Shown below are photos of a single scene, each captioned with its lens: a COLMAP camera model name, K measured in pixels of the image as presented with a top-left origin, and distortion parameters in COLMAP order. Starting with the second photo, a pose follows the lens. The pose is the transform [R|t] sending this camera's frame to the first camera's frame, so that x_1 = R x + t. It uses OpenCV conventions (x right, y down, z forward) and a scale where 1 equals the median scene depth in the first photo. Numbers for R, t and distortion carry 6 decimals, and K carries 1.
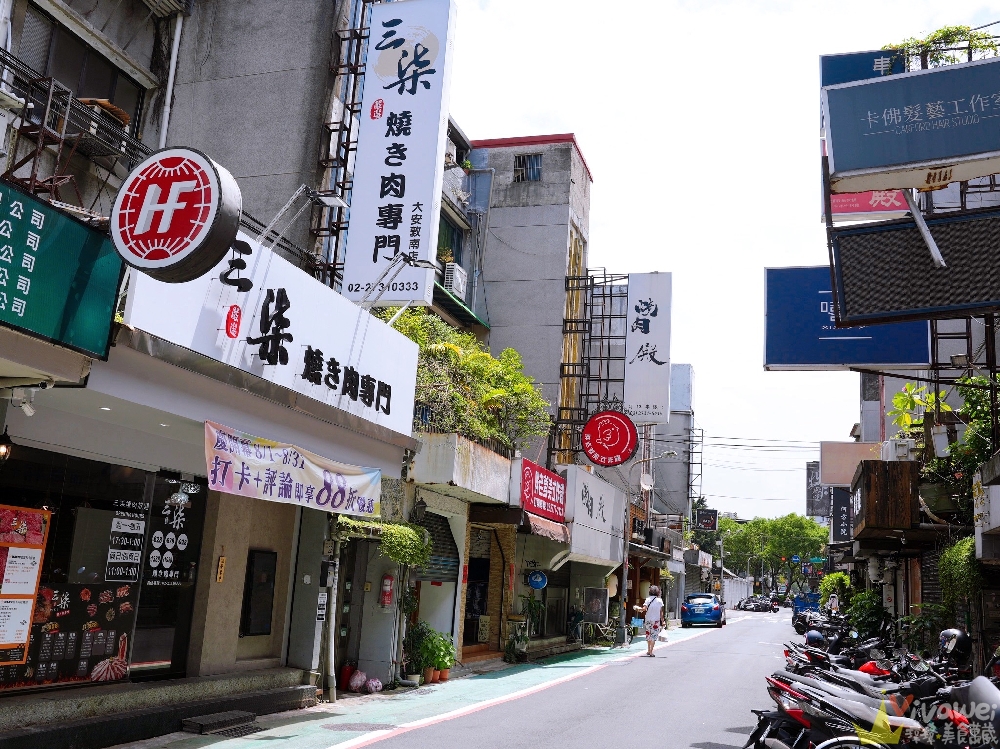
lens RADIAL K [[993.1, 0, 500.0], [0, 993.1, 374.5], [0, 0, 1]] dist [-0.075431, 0.099233]
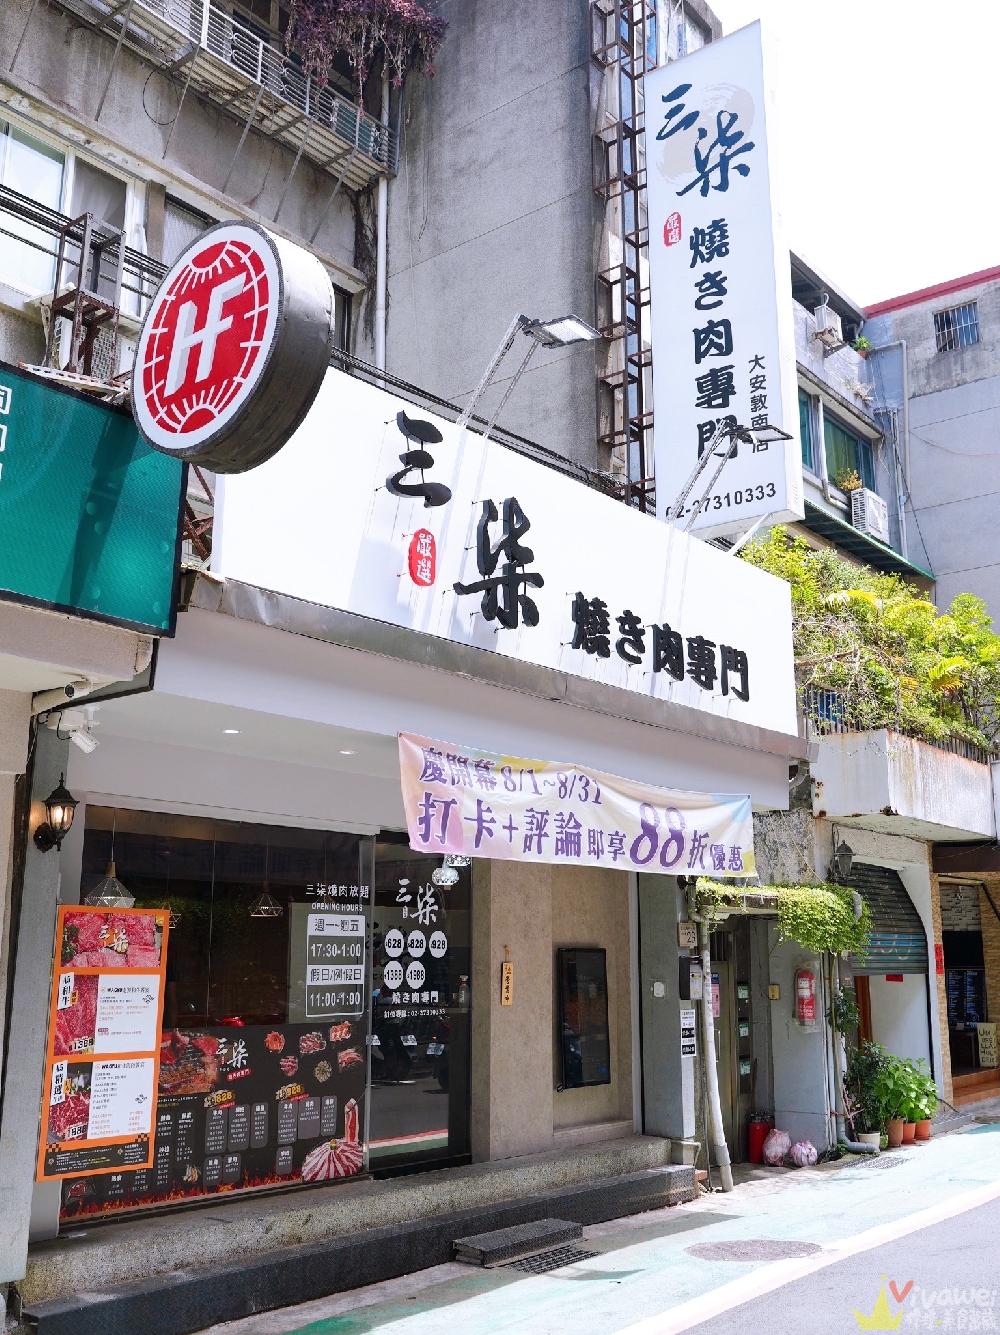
lens RADIAL K [[1325.8, 0, 502.4], [0, 1325.8, 653.9], [0, 0, 1]] dist [-0.075431, 0.099233]
pose [[0.931251, -0.144051, -0.334696, 0.019655], [0.131815, 0.989510, -0.059120, 0.041368], [0.339702, 0.010938, 0.940470, 0.217484]]
